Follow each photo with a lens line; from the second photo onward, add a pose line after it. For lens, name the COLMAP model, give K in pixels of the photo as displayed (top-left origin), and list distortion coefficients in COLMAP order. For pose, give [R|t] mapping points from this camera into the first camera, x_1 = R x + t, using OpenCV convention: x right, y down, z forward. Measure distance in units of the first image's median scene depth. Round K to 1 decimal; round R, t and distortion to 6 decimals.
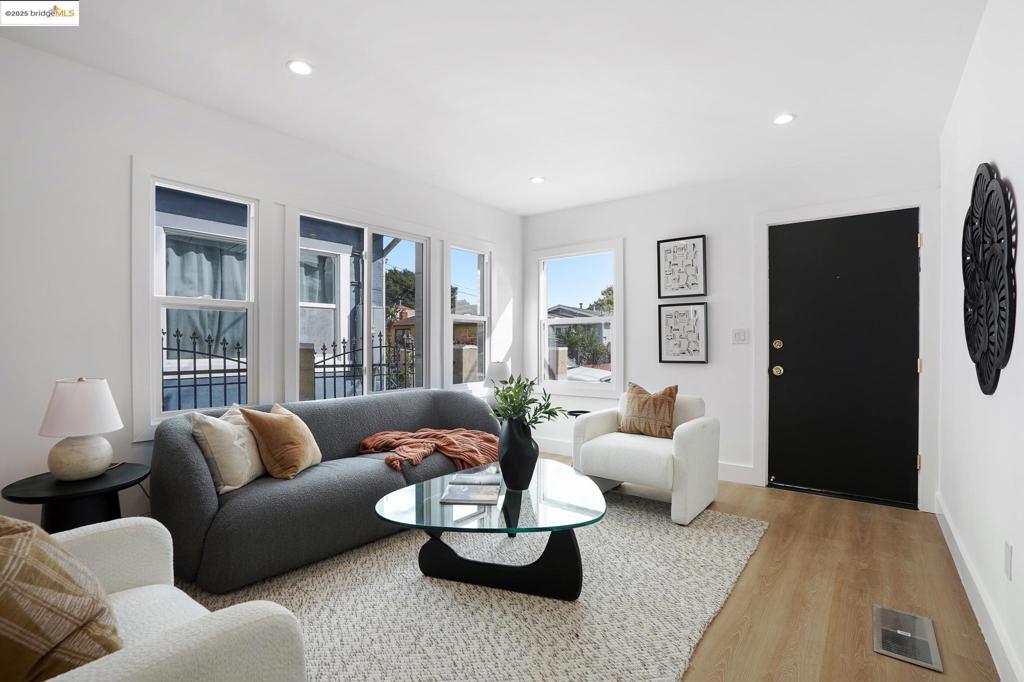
lens RADIAL K [[488.1, 0, 506.0], [0, 488.1, 344.5], [0, 0, 1]] dist [-0.053233, 0.021215]
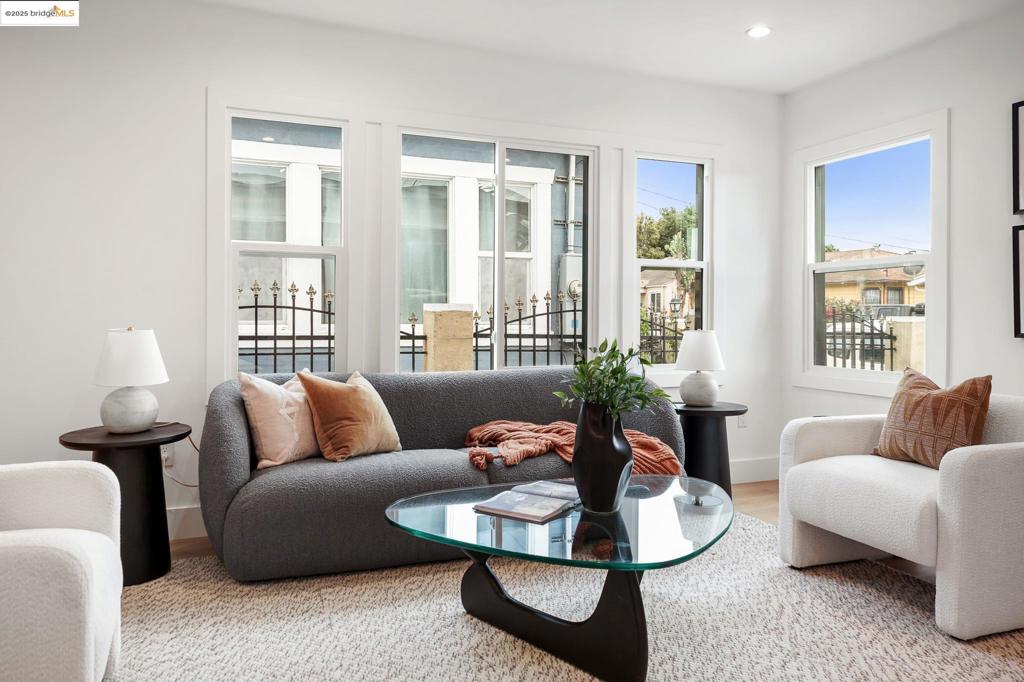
lens RADIAL K [[747.2, 0, 507.5], [0, 747.2, 313.2], [0, 0, 1]] dist [0.009811, 0.000290]
pose [[0.867028, 0.004000, -0.498244, 0.398361], [-0.008351, 0.999944, -0.006505, 0.034479], [0.498190, 0.009801, 0.867013, 0.049971]]
